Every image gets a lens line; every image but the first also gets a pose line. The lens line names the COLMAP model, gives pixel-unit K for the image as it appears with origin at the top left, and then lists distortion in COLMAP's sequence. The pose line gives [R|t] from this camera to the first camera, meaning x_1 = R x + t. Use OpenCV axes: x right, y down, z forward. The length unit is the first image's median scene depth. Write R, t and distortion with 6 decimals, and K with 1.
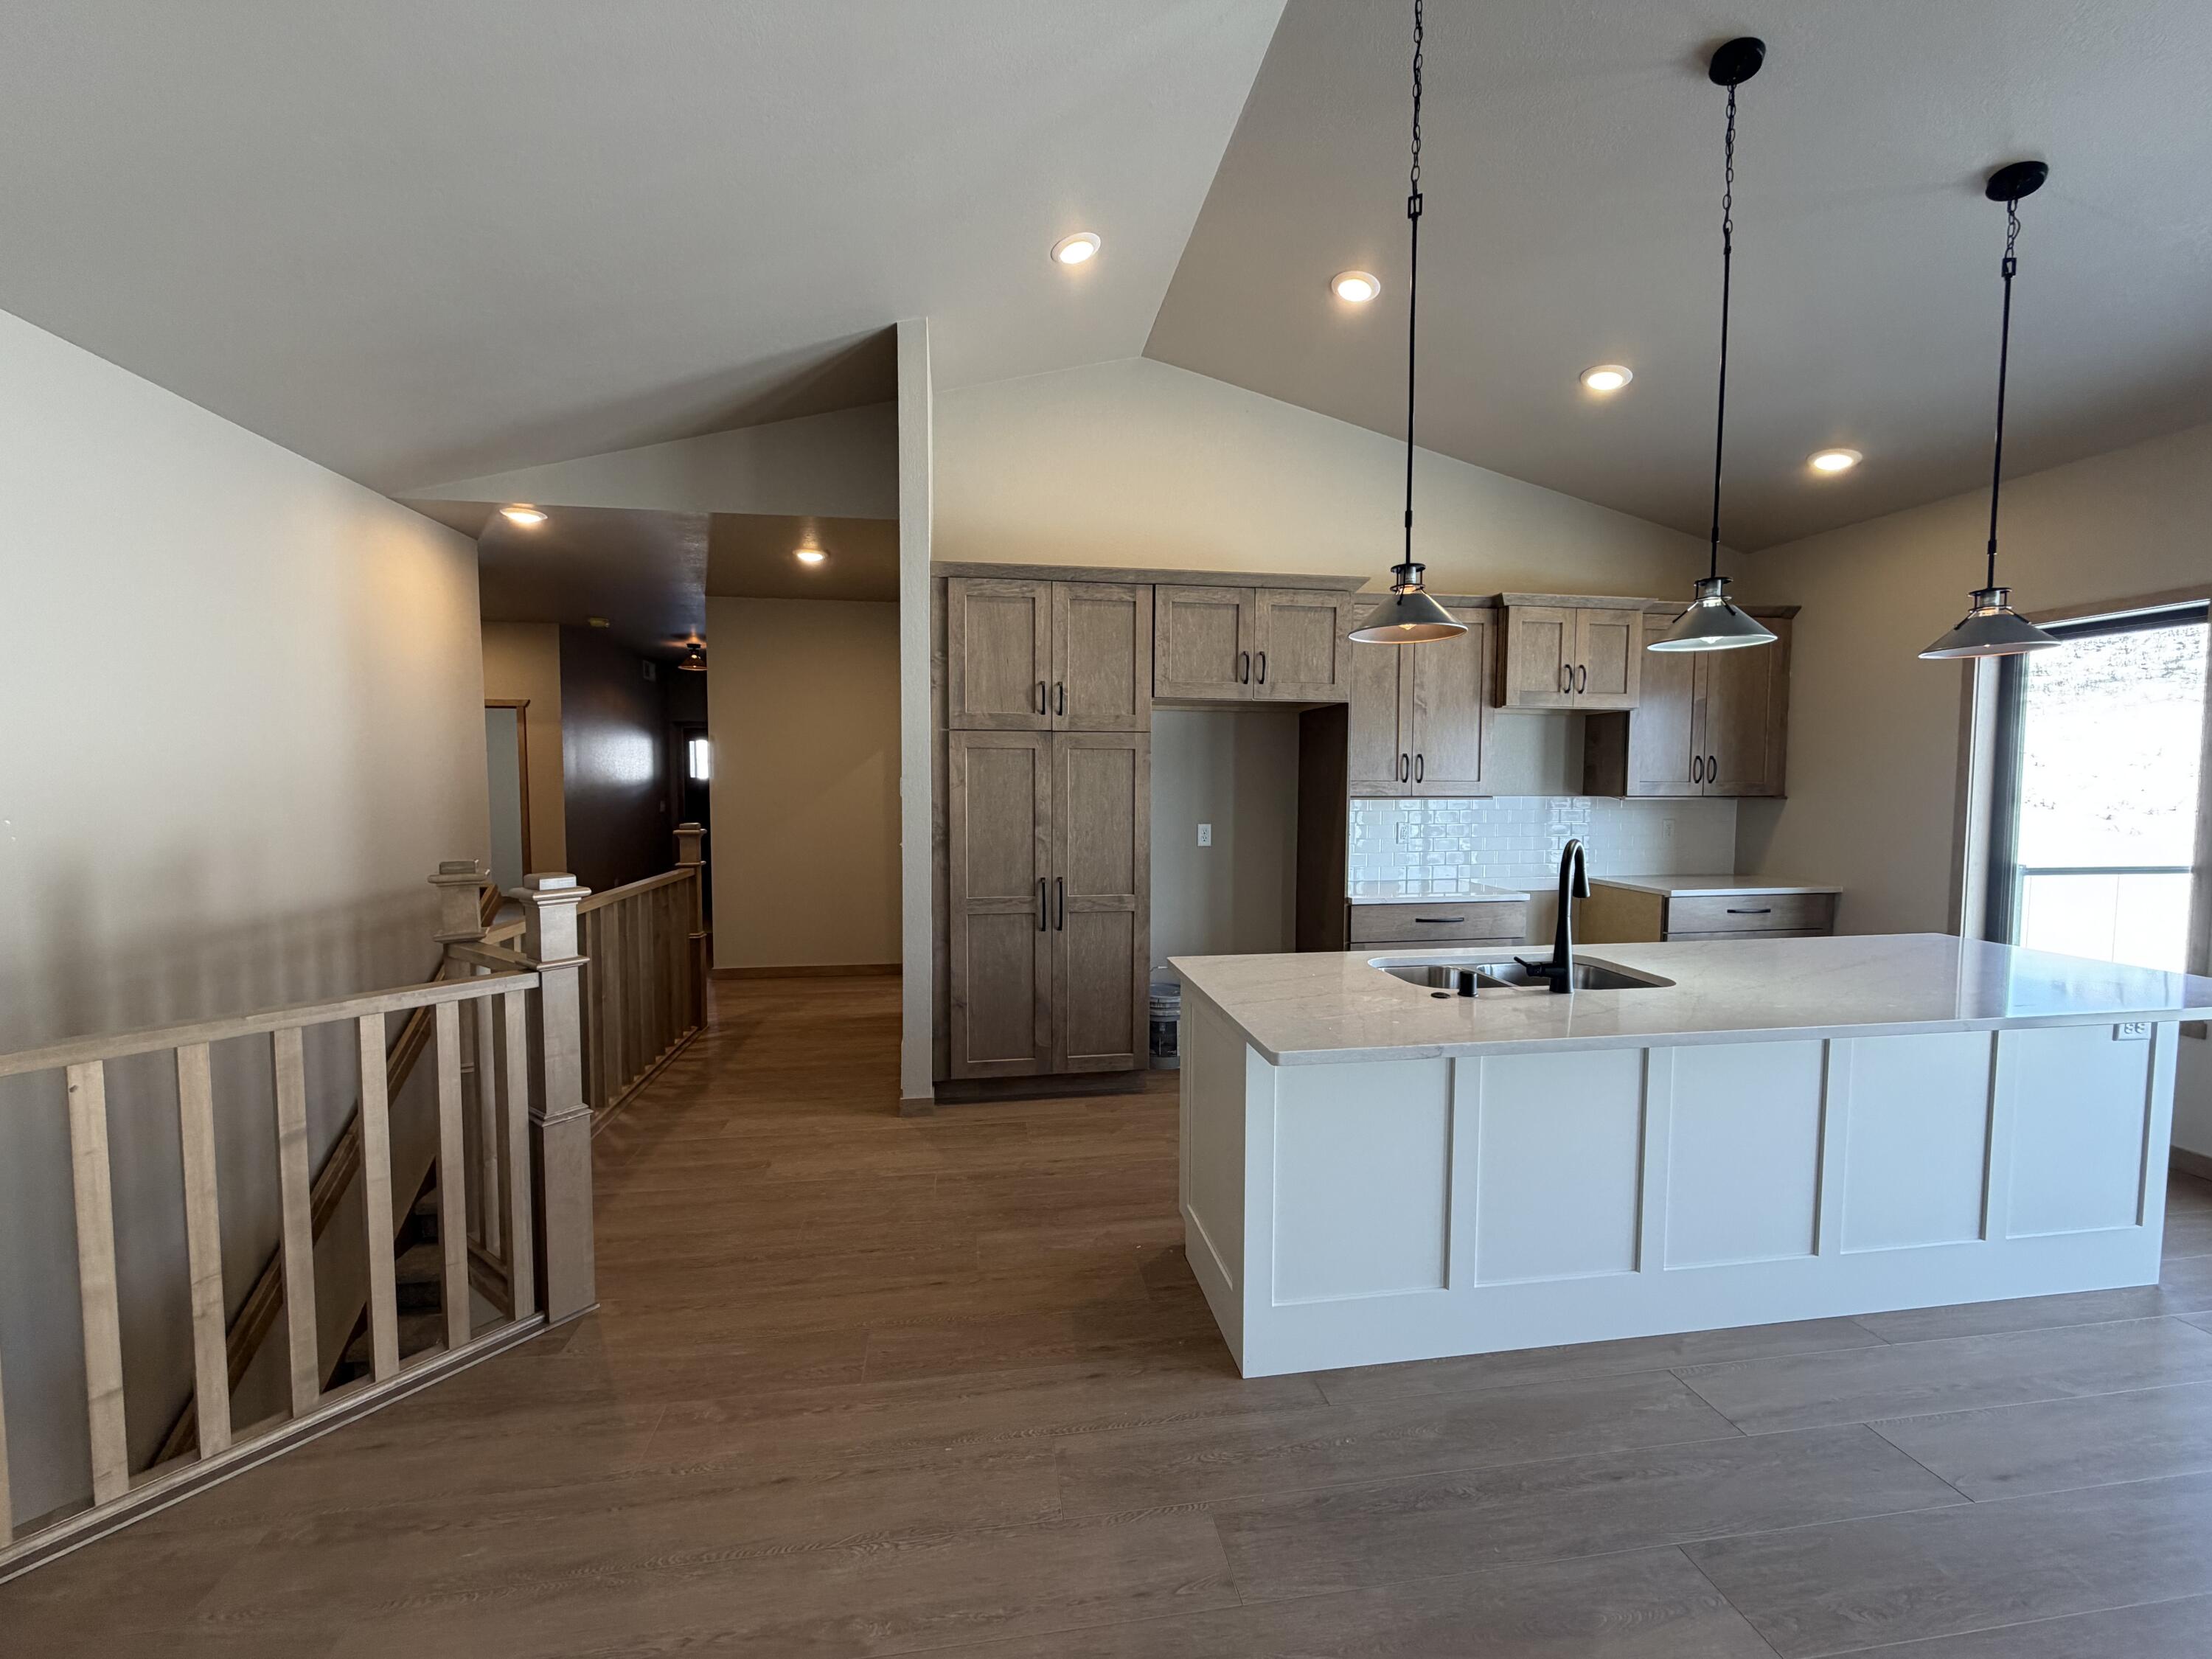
lens RADIAL K [[880.0, 0, 1094.2], [0, 880.0, 829.5], [0, 0, 1]] dist [0.000157, 0.000396]
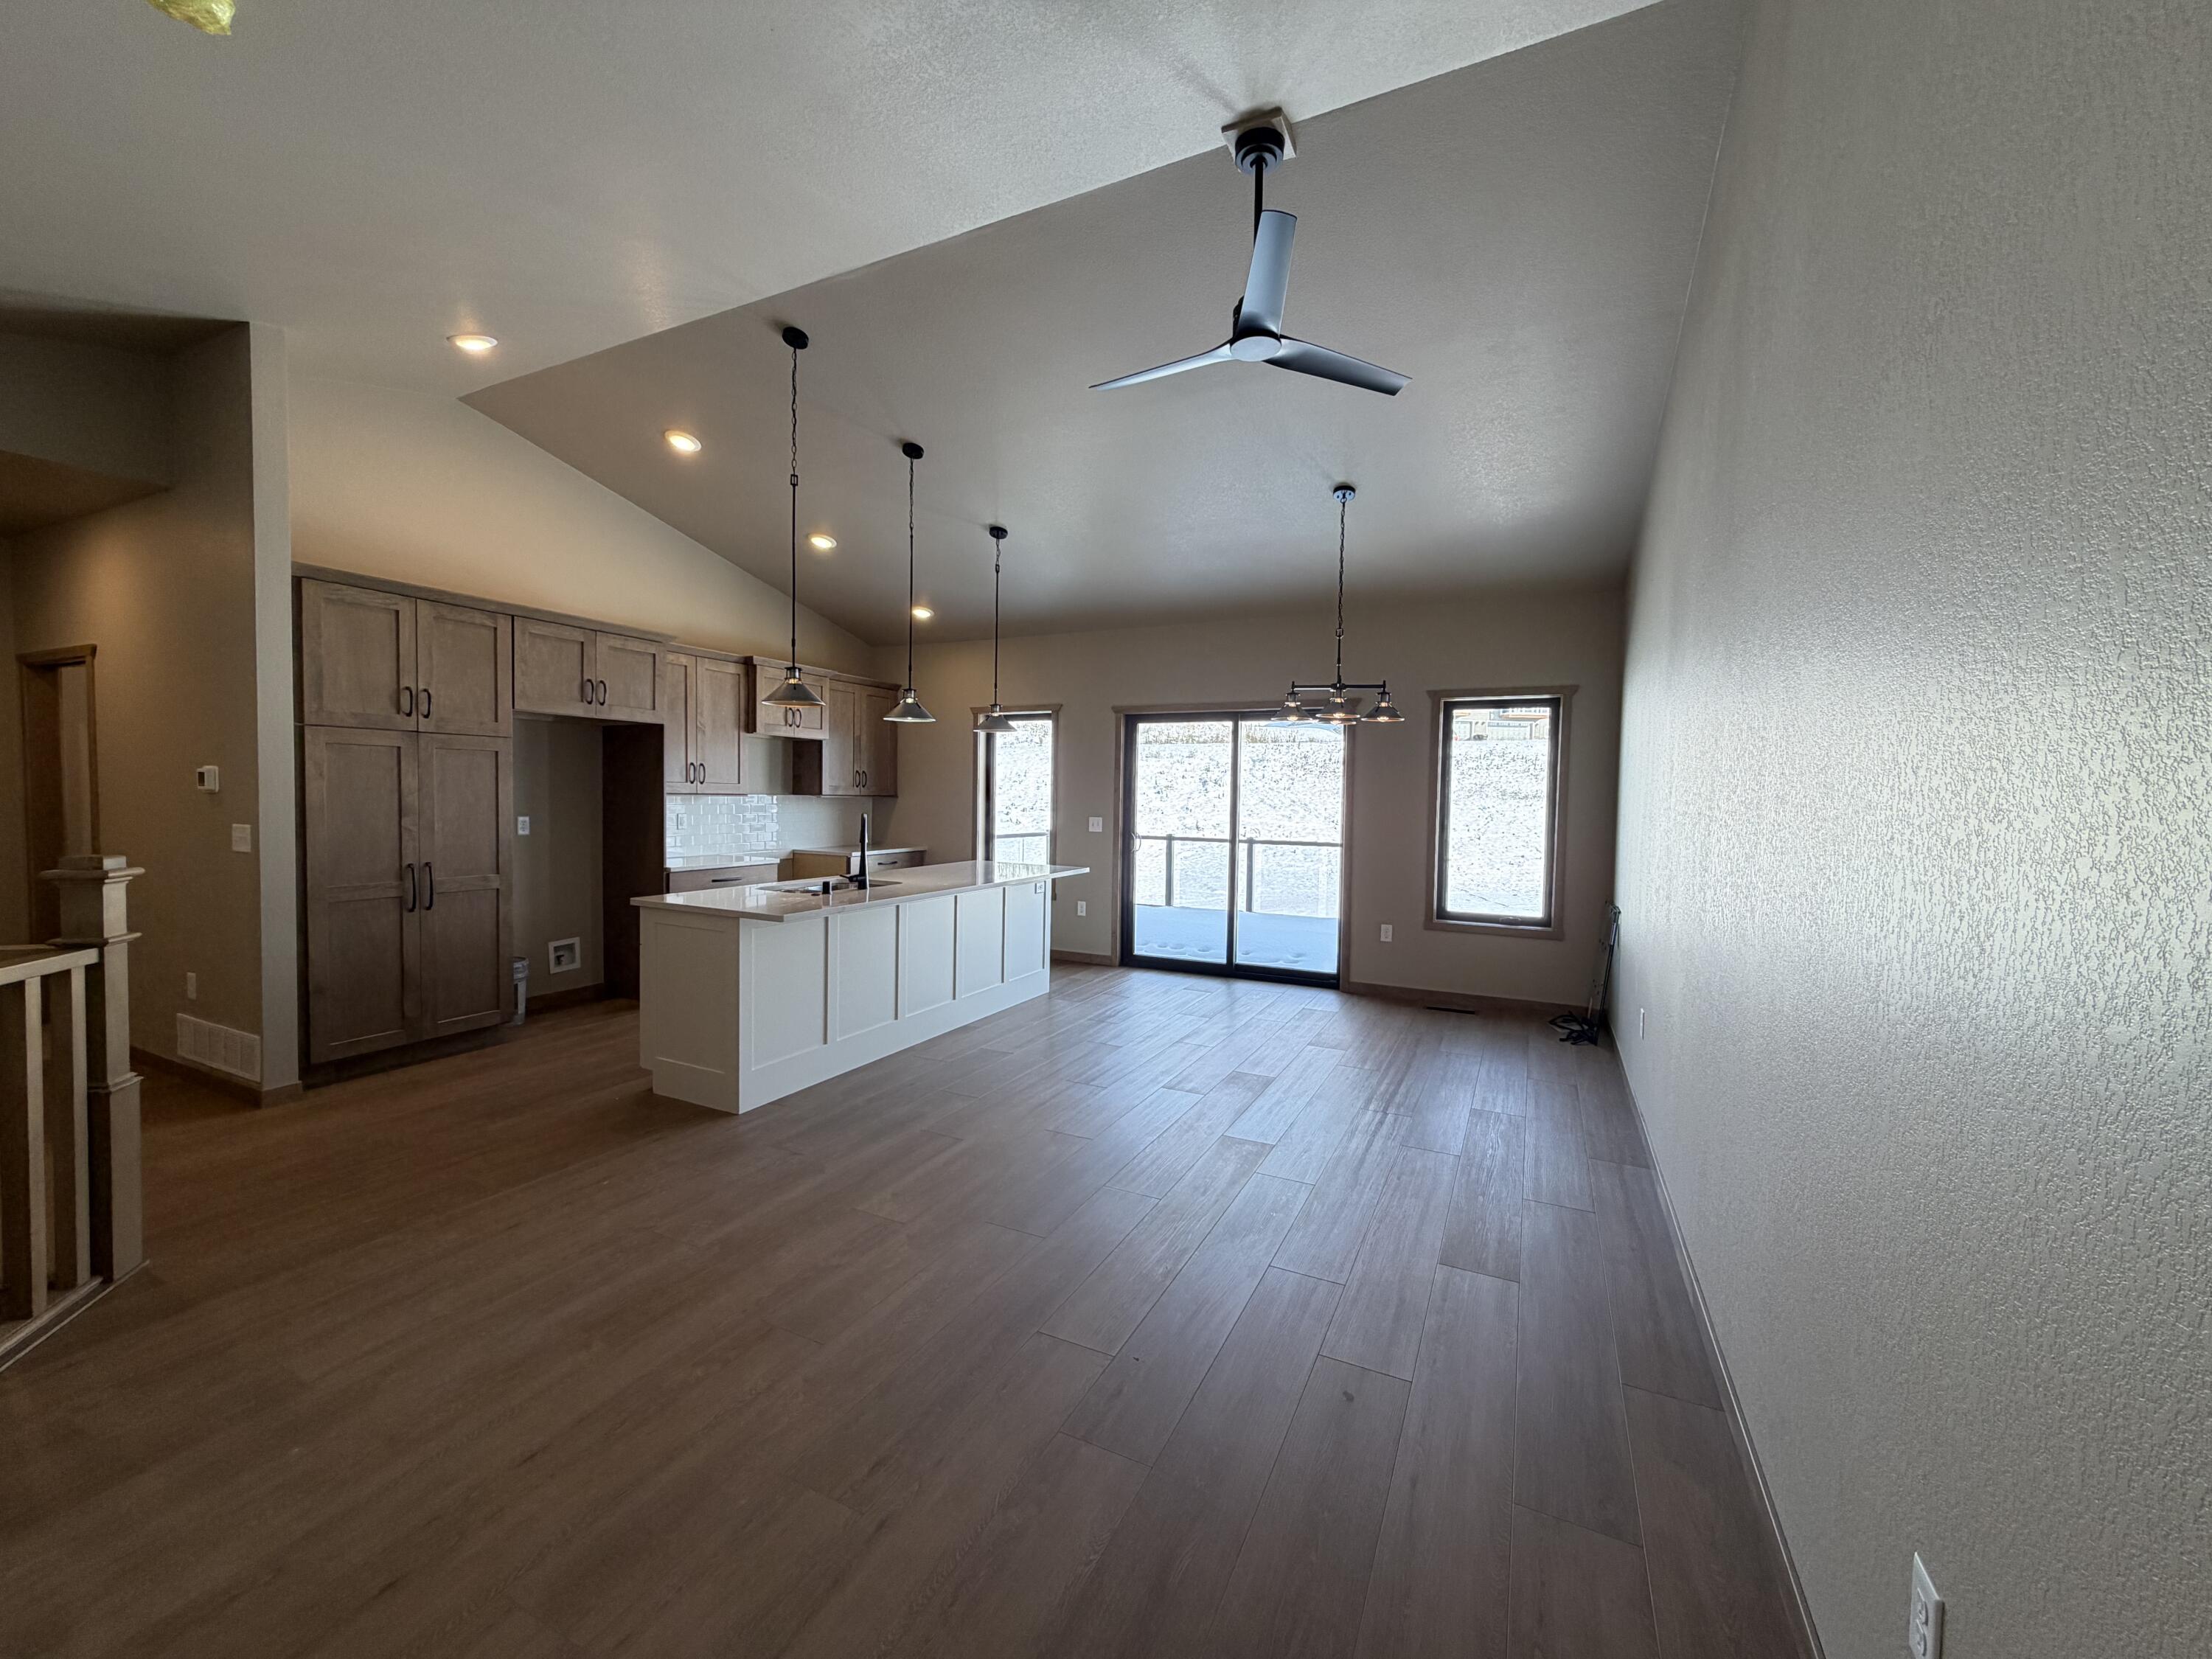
lens RADIAL K [[880.0, 0, 1094.2], [0, 880.0, 829.5], [0, 0, 1]] dist [0.000157, 0.000396]
pose [[0.573671, -0.024619, 0.818716, -0.473276], [0.028885, 0.999535, 0.009817, 0.025945], [-0.818576, 0.018017, 0.574115, -0.343321]]
